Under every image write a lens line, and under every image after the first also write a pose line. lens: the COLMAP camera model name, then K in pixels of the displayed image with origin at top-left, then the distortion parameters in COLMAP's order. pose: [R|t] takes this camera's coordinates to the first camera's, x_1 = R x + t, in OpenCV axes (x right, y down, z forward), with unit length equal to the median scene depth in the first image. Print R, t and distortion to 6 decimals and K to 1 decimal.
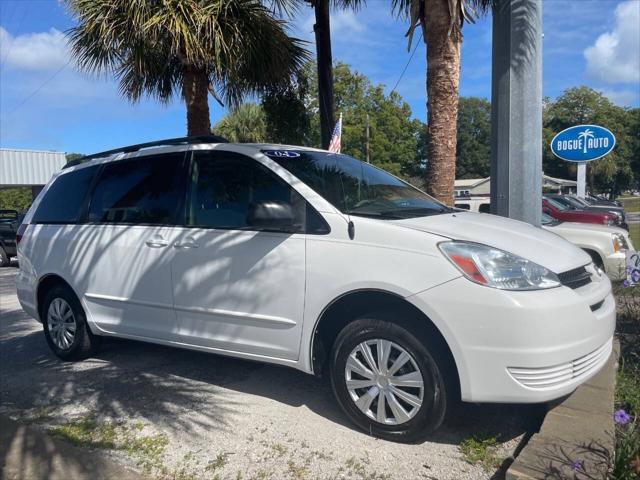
lens RADIAL K [[493.2, 0, 320.0], [0, 493.2, 240.0], [0, 0, 1]] dist [0.095972, -0.132222]
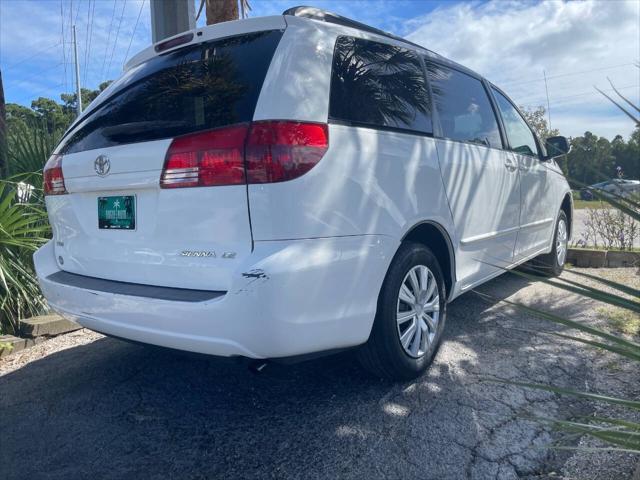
lens RADIAL K [[497.1, 0, 320.0], [0, 497.1, 240.0], [0, 0, 1]] dist [0.092678, -0.139693]
pose [[0.055240, -0.058287, 0.996770, -1.368241], [0.108179, 0.992768, 0.052058, 0.057901], [-0.992596, 0.104954, 0.061146, 1.350205]]
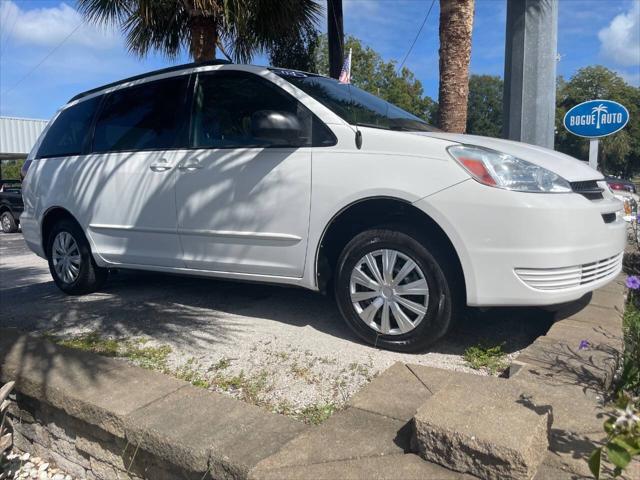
lens RADIAL K [[492.7, 0, 325.4], [0, 492.7, 238.0], [0, 0, 1]] dist [0.096748, -0.136330]
pose [[0.999875, 0.014599, -0.006012, 0.005197], [-0.014385, 0.999312, 0.034186, 0.109686], [0.006507, -0.034095, 0.999397, 0.014423]]
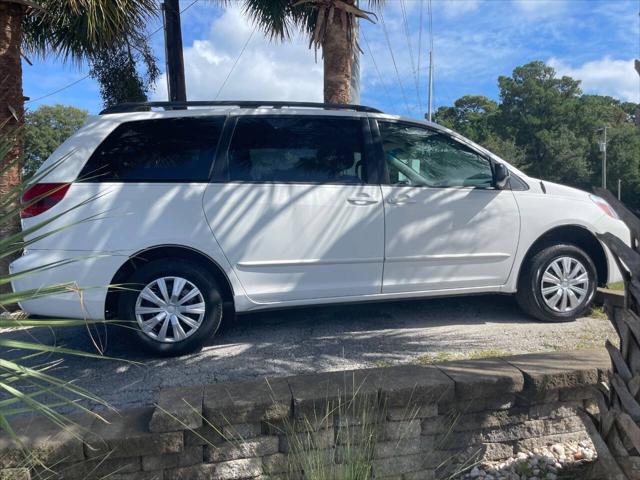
lens RADIAL K [[496.8, 0, 320.4], [0, 496.8, 243.2], [0, 0, 1]] dist [0.097324, -0.145185]
pose [[0.678451, -0.021248, 0.734339, -1.178869], [0.046351, 0.998828, -0.013923, 0.107409], [-0.733182, 0.043483, 0.678640, 0.364432]]
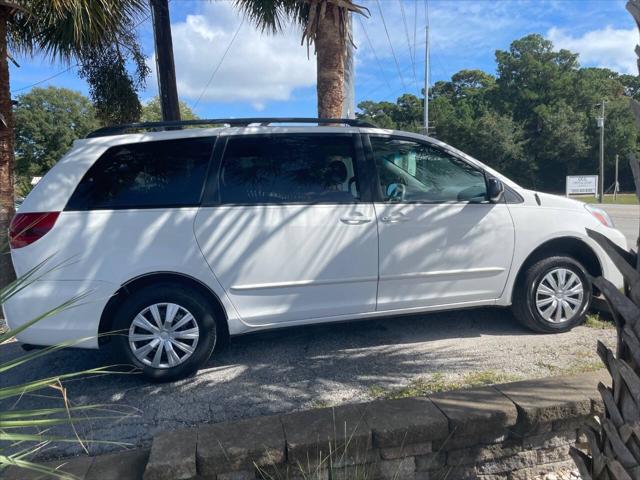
lens RADIAL K [[497.1, 0, 320.0], [0, 497.1, 240.0], [0, 0, 1]] dist [0.092678, -0.139693]
pose [[0.675525, -0.061105, 0.734801, -1.162857], [0.062695, 0.997711, 0.025332, 0.016941], [-0.734667, 0.028956, 0.677810, 0.358855]]
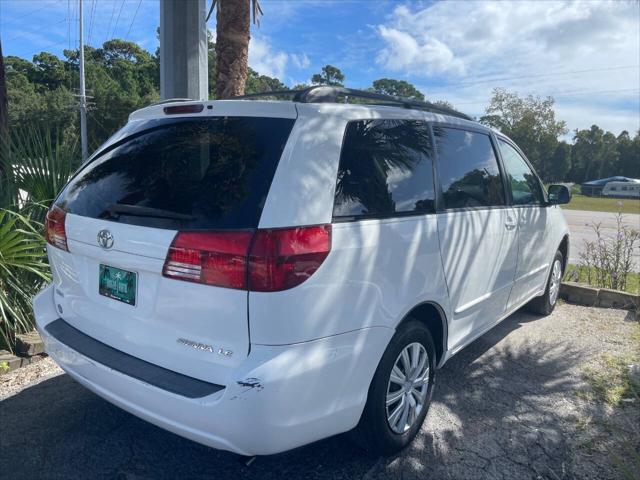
lens RADIAL K [[496.8, 0, 320.4], [0, 496.8, 243.2], [0, 0, 1]] dist [0.097324, -0.145185]
pose [[0.054113, -0.111812, 0.992255, -1.364990], [0.041264, 0.993112, 0.109658, -0.084053], [-0.997682, 0.035010, 0.058354, 1.342347]]
